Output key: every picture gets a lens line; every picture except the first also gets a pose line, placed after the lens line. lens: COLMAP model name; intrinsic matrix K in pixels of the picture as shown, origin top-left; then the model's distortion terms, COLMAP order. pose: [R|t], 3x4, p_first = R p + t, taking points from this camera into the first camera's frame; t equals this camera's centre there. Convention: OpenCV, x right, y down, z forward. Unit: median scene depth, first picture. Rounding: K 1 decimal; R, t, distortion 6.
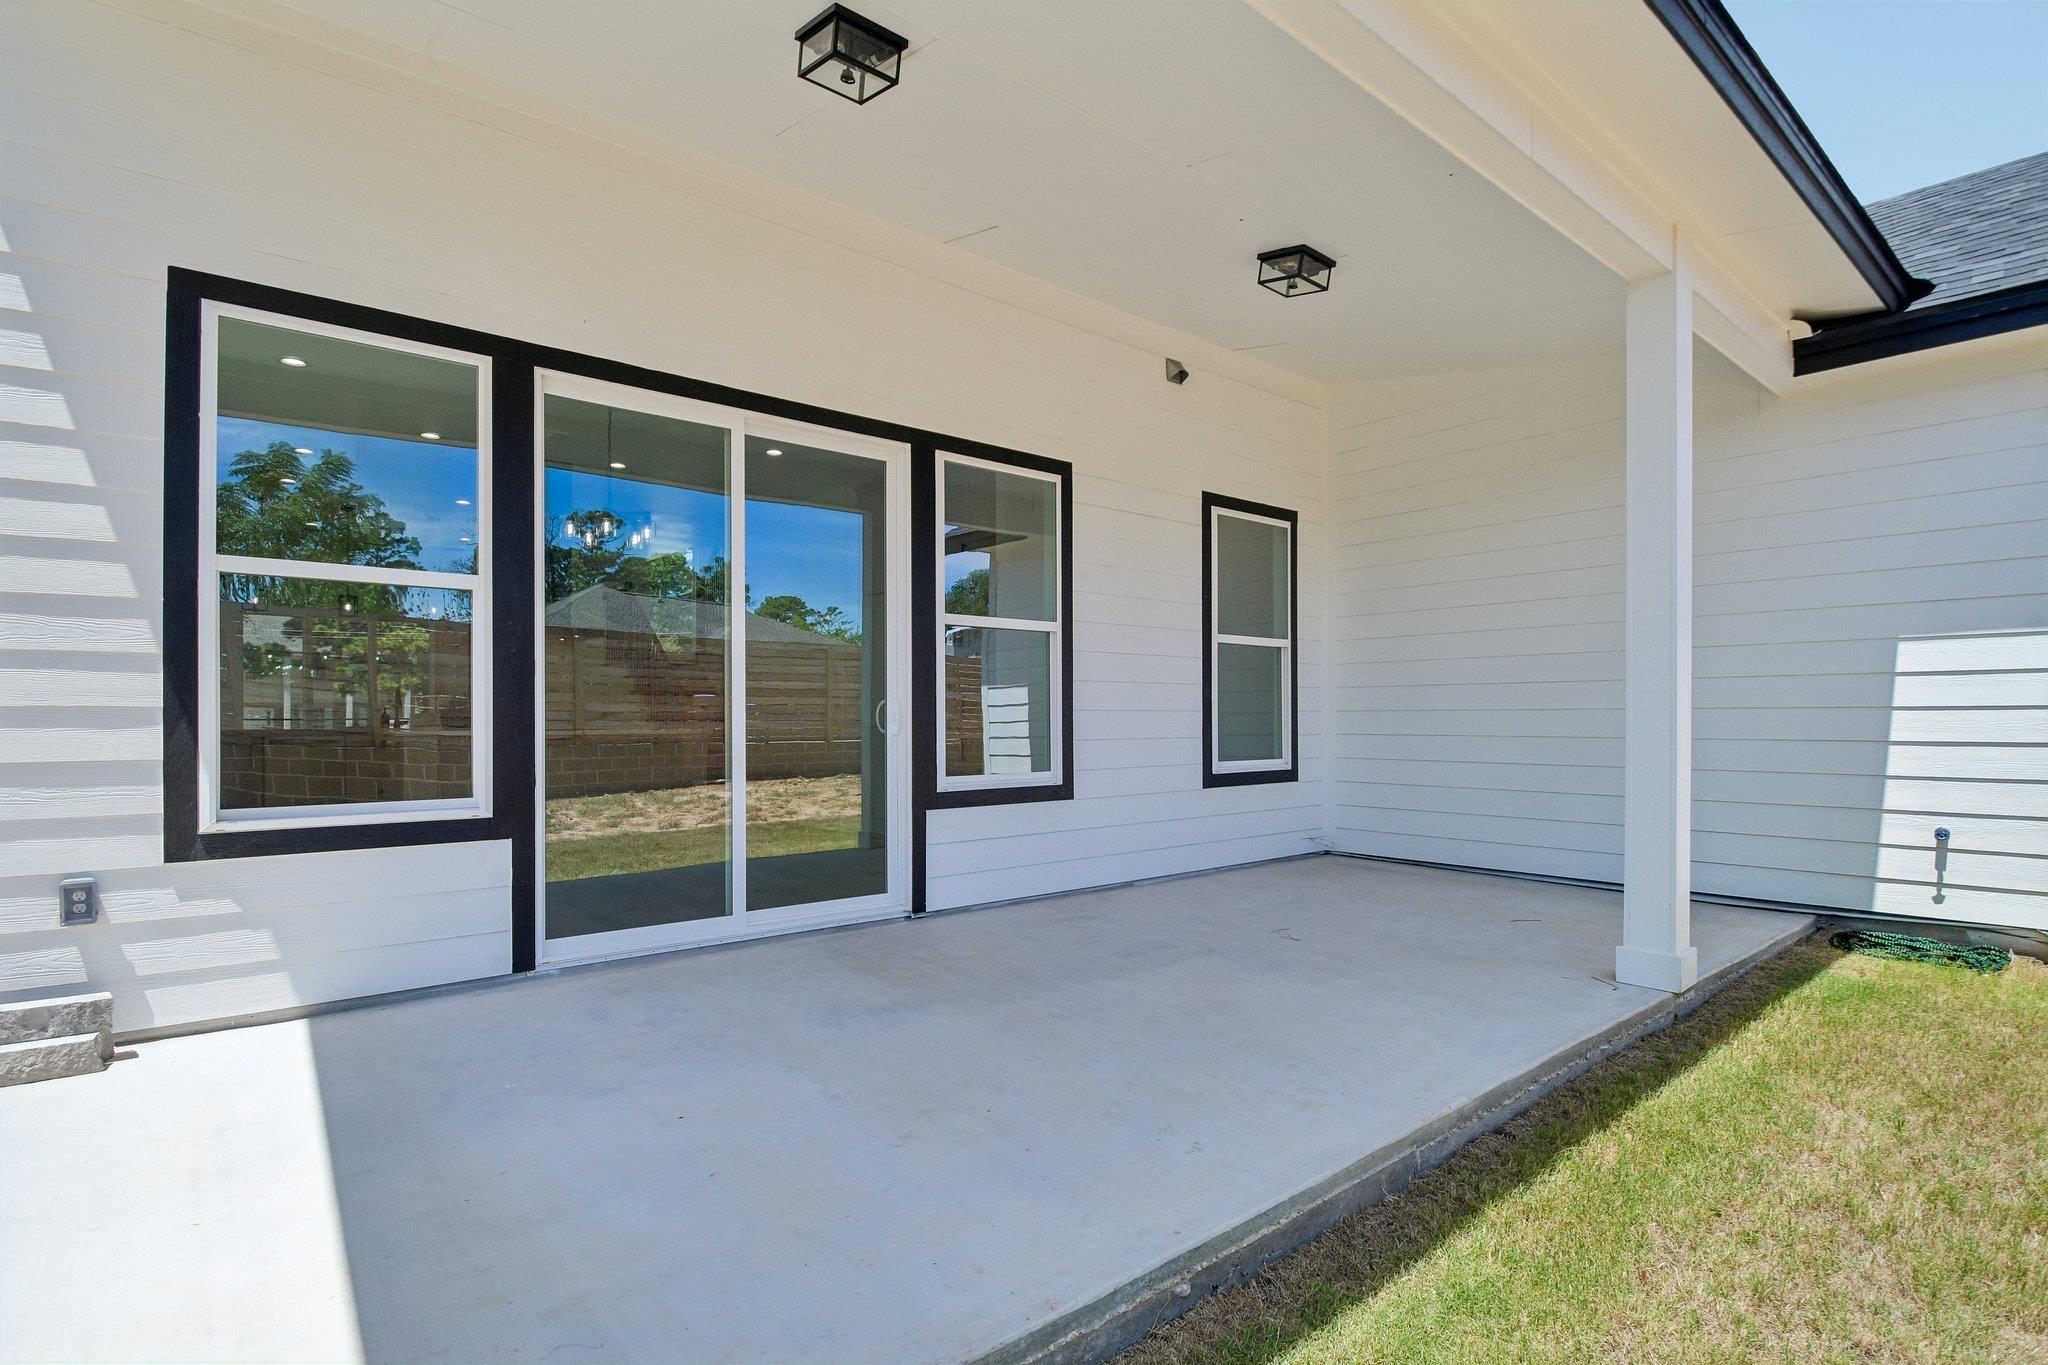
lens RADIAL K [[1012.4, 0, 1023.7], [0, 1012.4, 712.6], [0, 0, 1]] dist [0.014669, -0.033790]
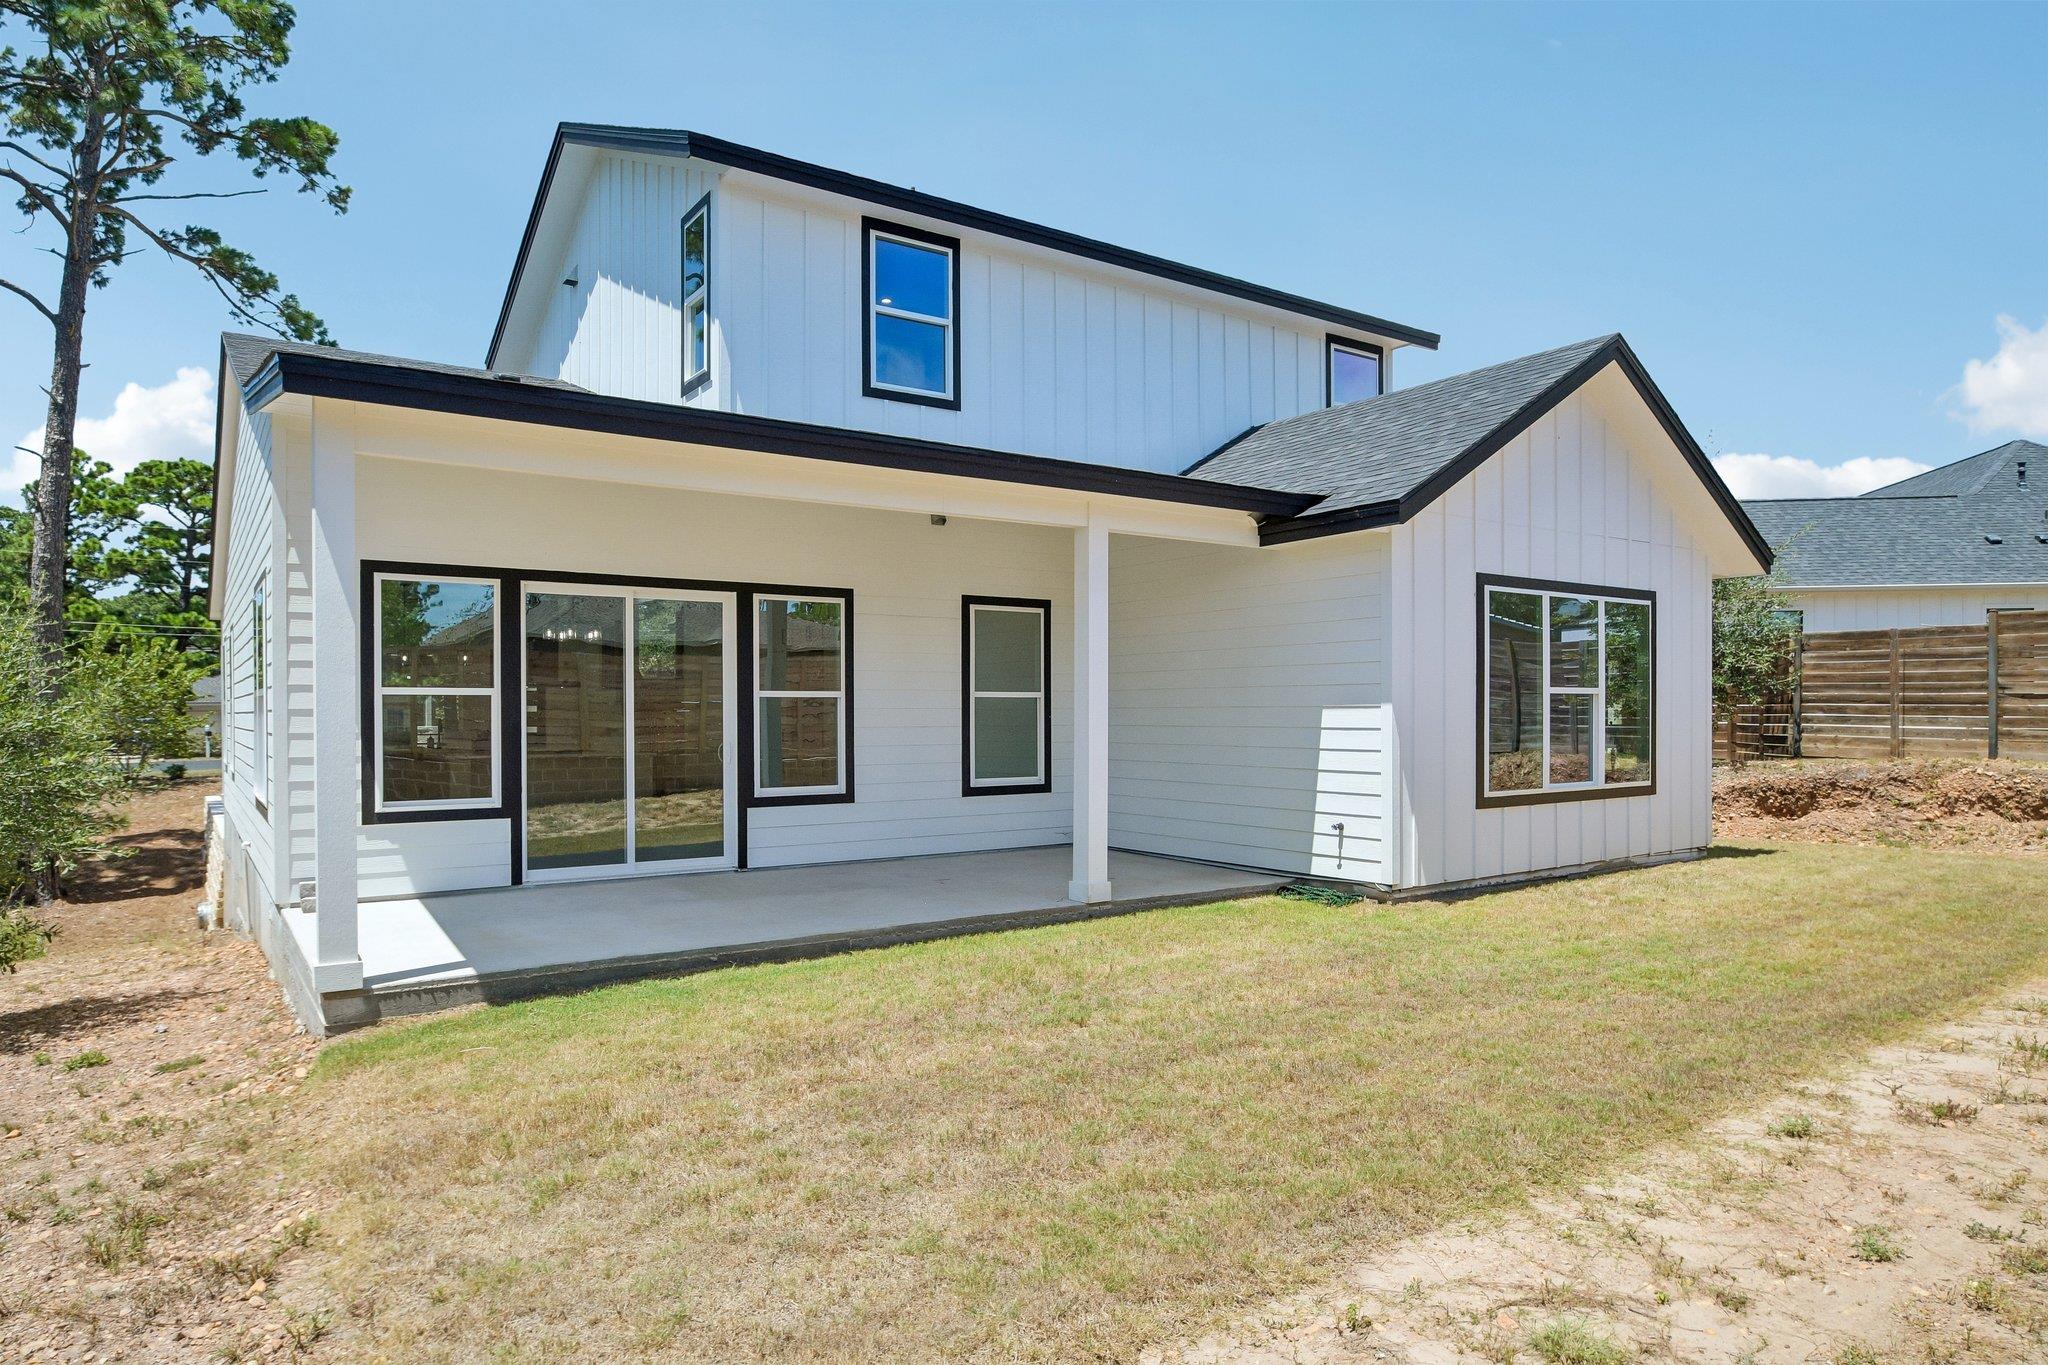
lens RADIAL K [[1236.7, 0, 1030.7], [0, 1236.7, 715.3], [0, 0, 1]] dist [-0.042101, 0.002388]
pose [[0.995913, -0.000492, -0.090318, 0.586948], [0.001140, 0.999974, 0.007118, -0.075574], [0.090312, -0.007192, 0.995888, -1.050703]]
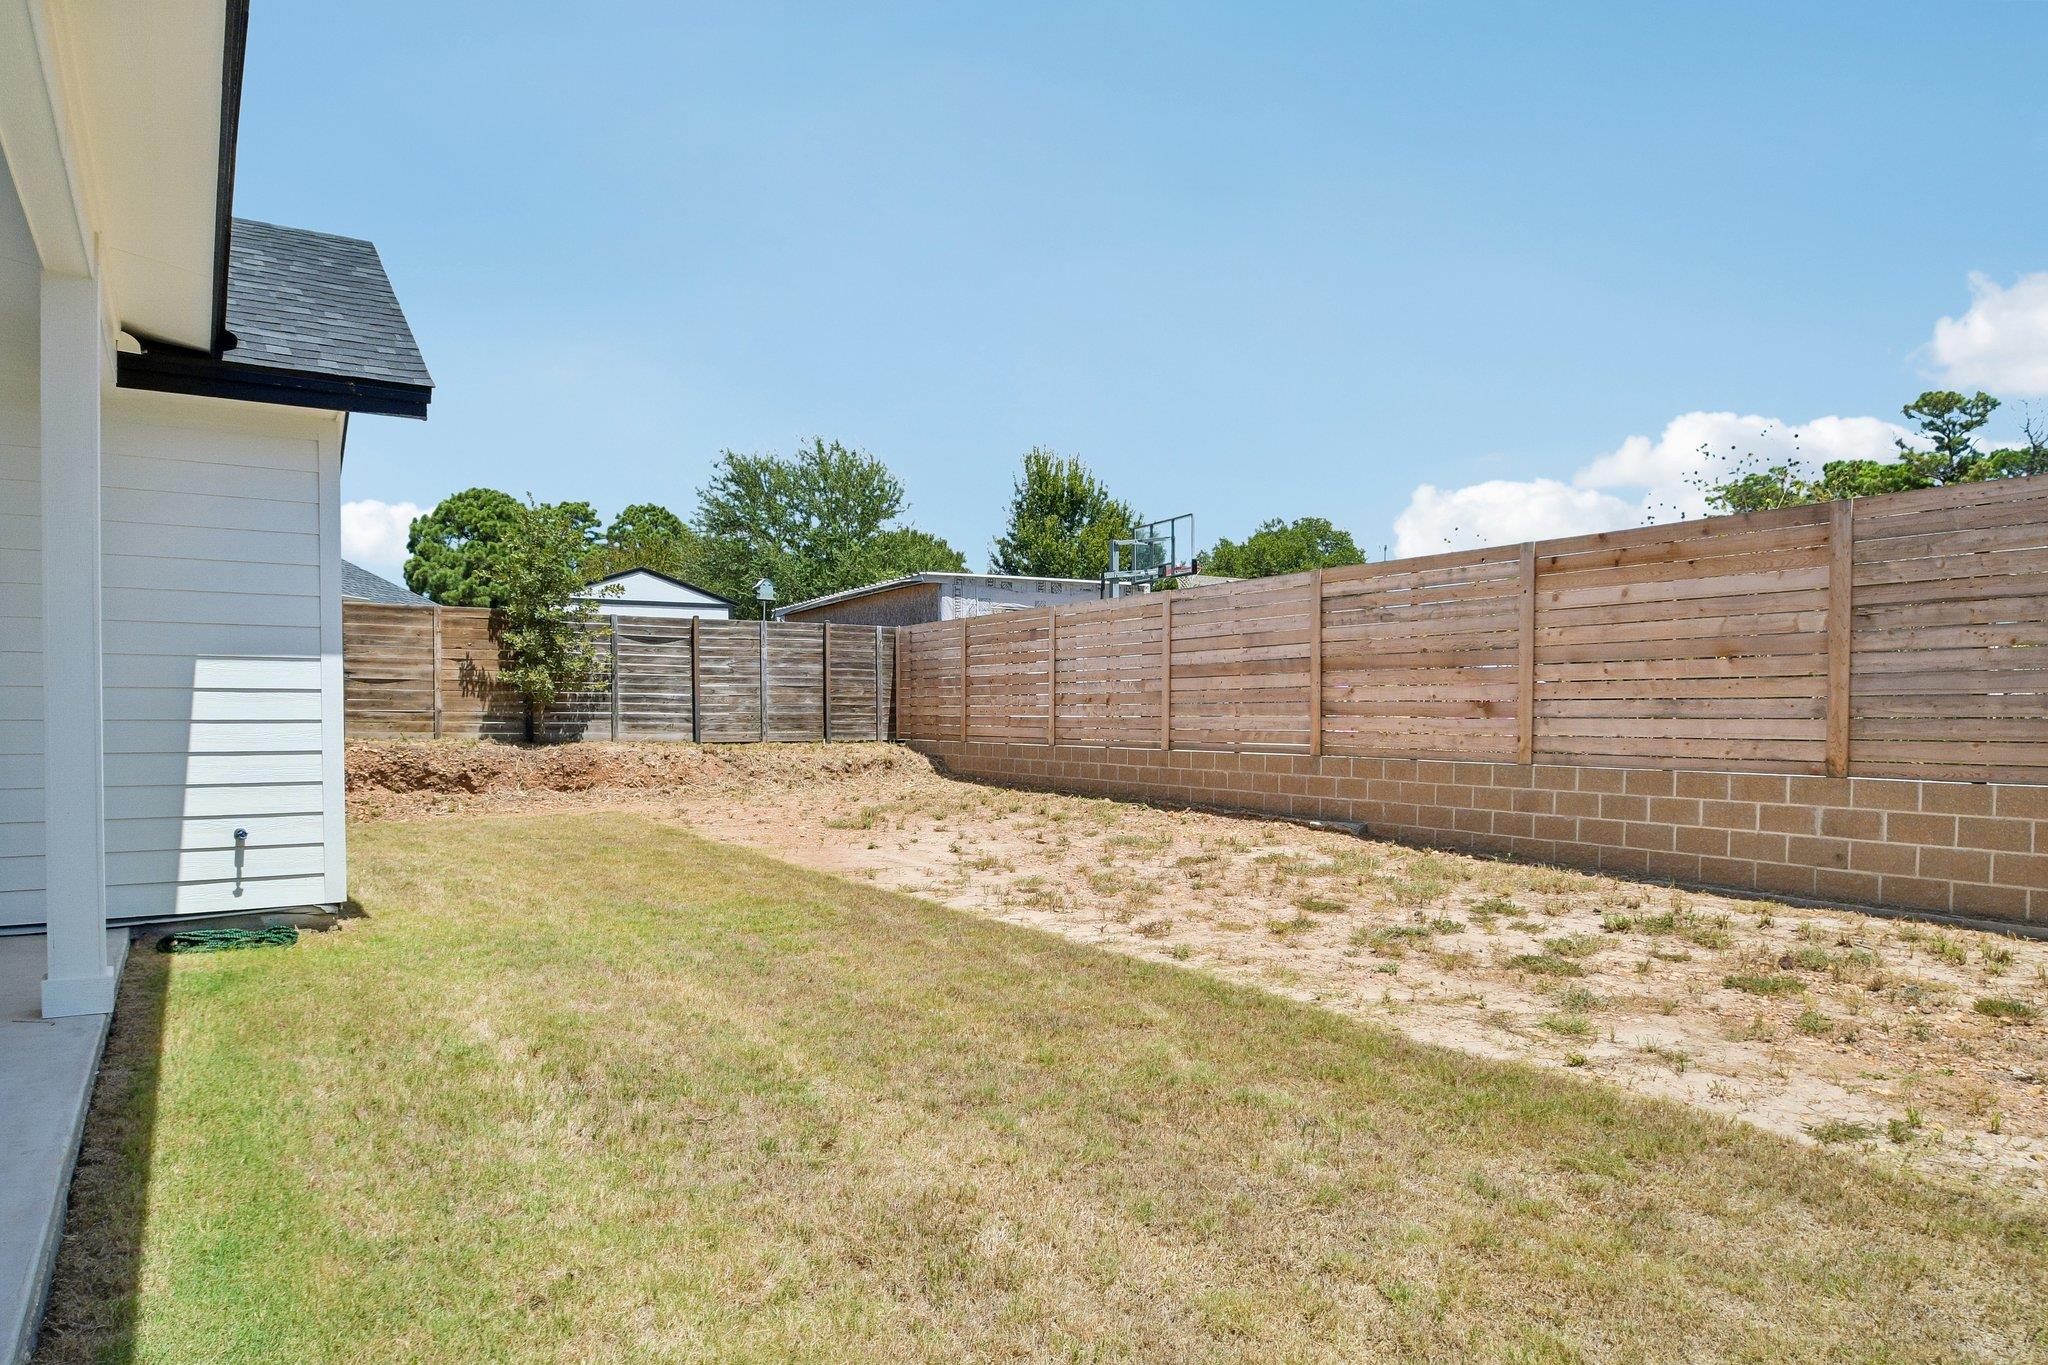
lens RADIAL K [[1236.7, 0, 1030.7], [0, 1236.7, 715.3], [0, 0, 1]] dist [-0.042101, 0.002388]
pose [[0.104009, -0.000006, 0.994576, -0.338463], [-0.005050, 0.999987, 0.000534, -0.016455], [-0.994564, -0.005079, 0.104007, -0.021556]]
